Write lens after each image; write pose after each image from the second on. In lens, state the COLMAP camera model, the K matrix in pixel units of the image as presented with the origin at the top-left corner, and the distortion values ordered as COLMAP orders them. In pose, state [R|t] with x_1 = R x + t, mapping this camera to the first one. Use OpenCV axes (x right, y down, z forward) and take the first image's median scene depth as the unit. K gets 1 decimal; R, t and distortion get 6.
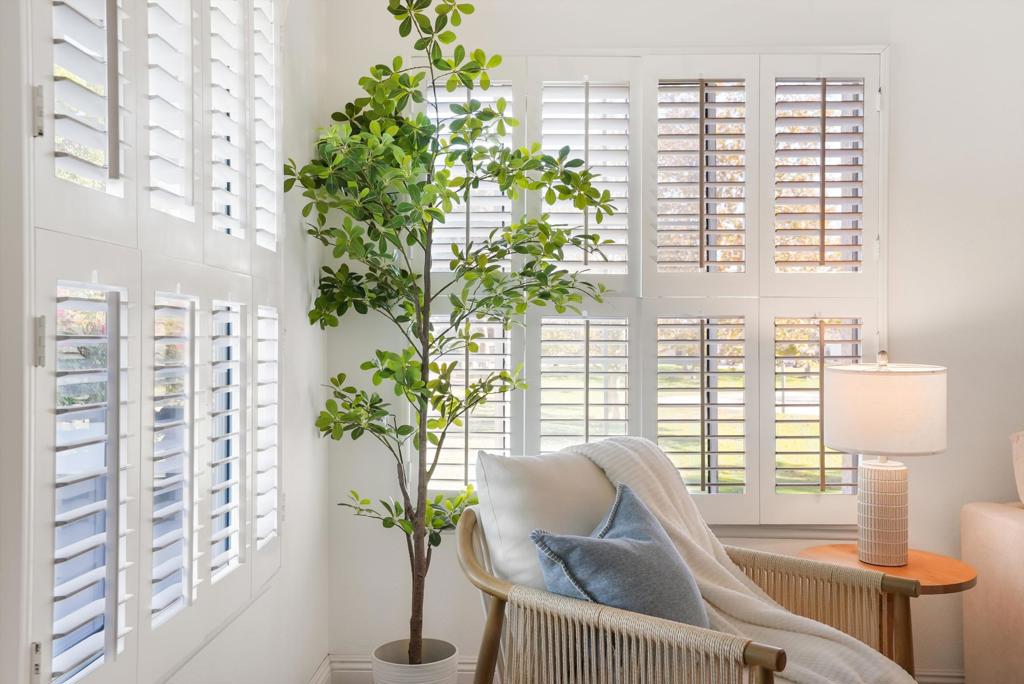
lens RADIAL K [[925.6, 0, 512.0], [0, 925.6, 342.0], [0, 0, 1]] dist [0.040646, 0.005680]
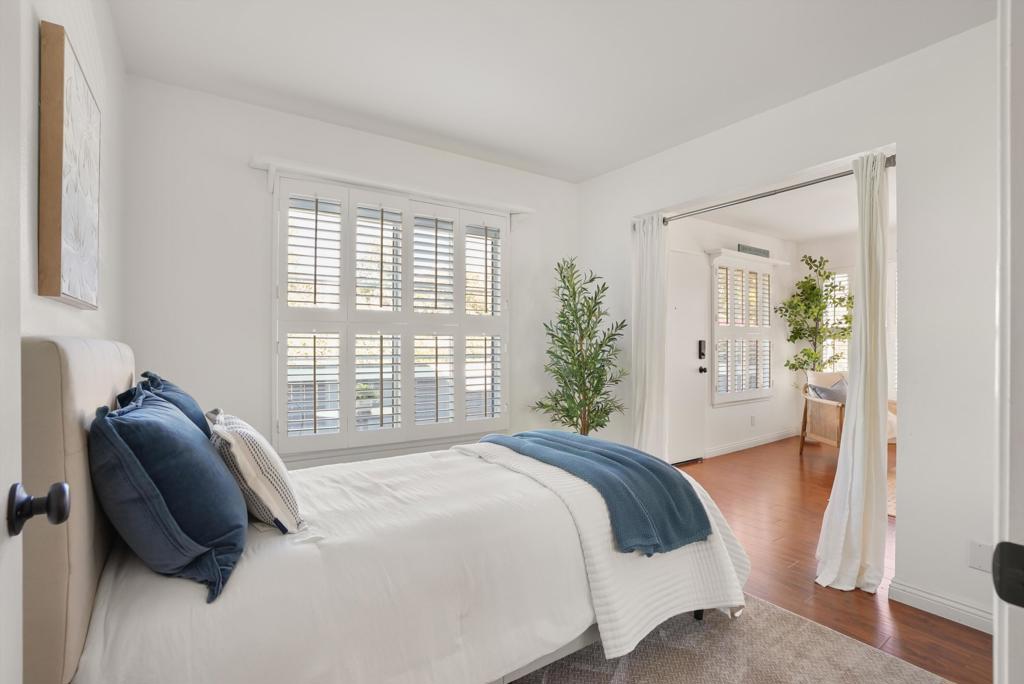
lens RADIAL K [[476.9, 0, 515.5], [0, 476.9, 344.4], [0, 0, 1]] dist [-0.071214, 0.029948]
pose [[0.582203, -0.002693, -0.813039, 0.766275], [0.003246, 0.999994, -0.000988, -0.011135], [0.813037, -0.002064, 0.582209, -1.185647]]
